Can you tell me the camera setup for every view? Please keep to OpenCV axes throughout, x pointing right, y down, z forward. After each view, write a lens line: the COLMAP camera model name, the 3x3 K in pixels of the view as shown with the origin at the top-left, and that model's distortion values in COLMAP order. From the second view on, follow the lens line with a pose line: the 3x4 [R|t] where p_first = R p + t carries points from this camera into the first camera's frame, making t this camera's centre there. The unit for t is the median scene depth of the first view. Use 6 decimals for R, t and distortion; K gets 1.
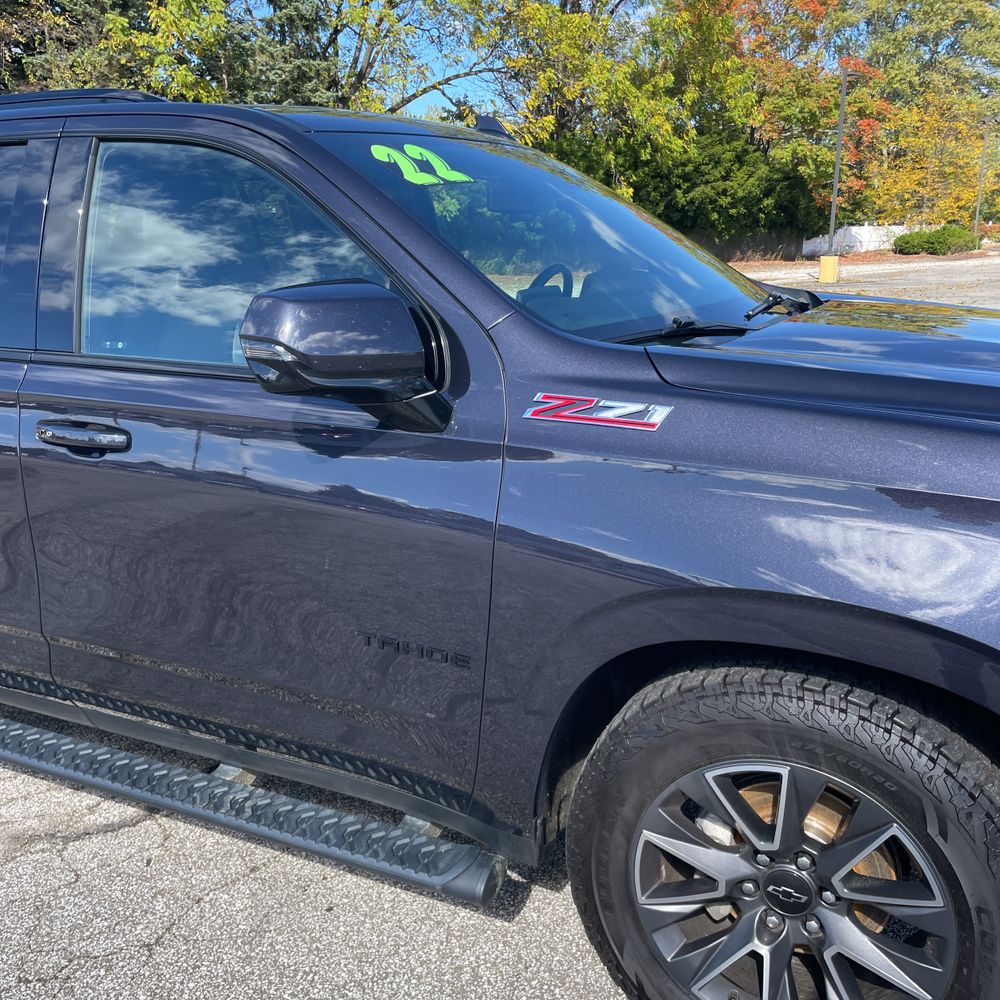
lens RADIAL K [[1010.2, 0, 500.0], [0, 1010.2, 500.0], [0, 0, 1]] dist [0.085472, -0.146056]
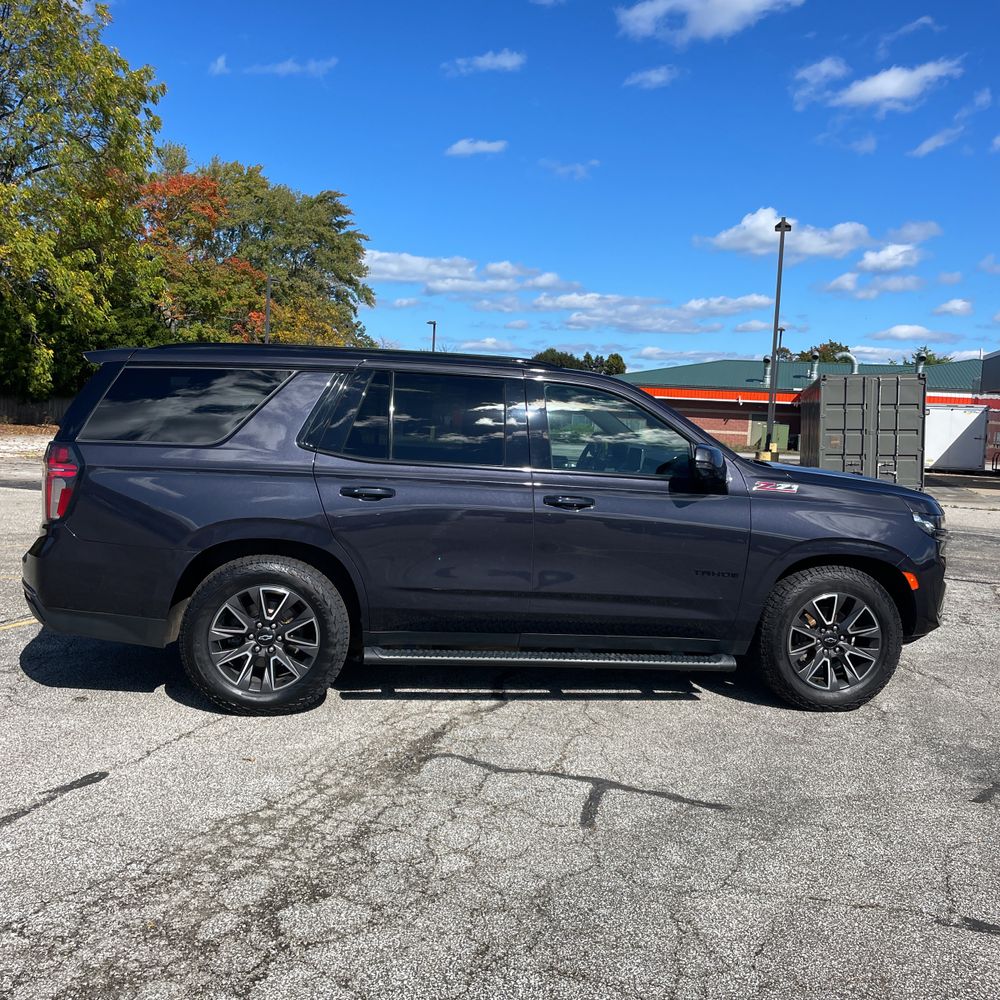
lens RADIAL K [[1013.7, 0, 461.1], [0, 1013.7, 497.0], [0, 0, 1]] dist [0.093588, -0.095046]
pose [[0.825317, 0.008020, 0.564613, -2.436501], [0.082887, 0.987347, -0.135184, 0.282695], [-0.558554, 0.158369, 0.814210, -0.999252]]
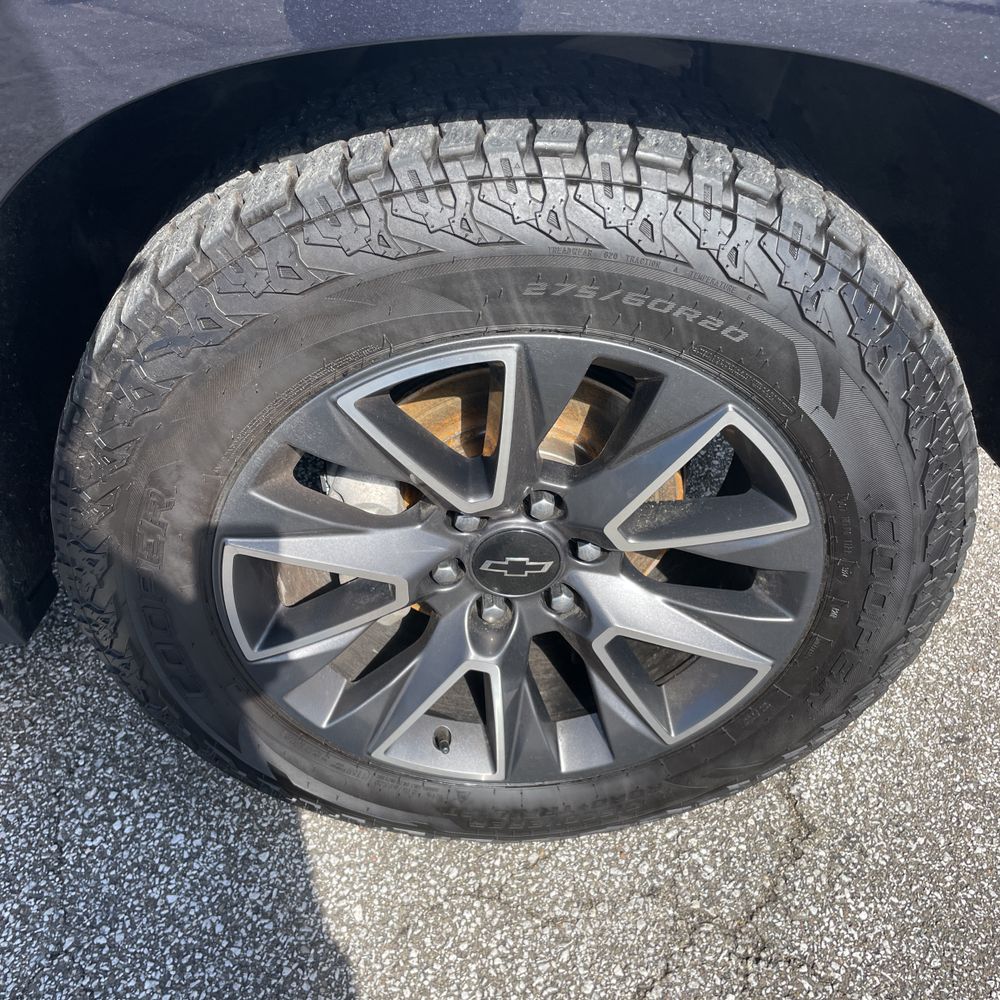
lens RADIAL K [[1035.5, 0, 500.0], [0, 1035.5, 500.0], [0, 0, 1]] dist [0.086793, -0.142386]
pose [[0.885284, -0.288657, 0.364622, 0.085159], [0.113532, 0.894473, 0.432468, 0.118335], [-0.450979, -0.341460, 0.824635, 0.570888]]
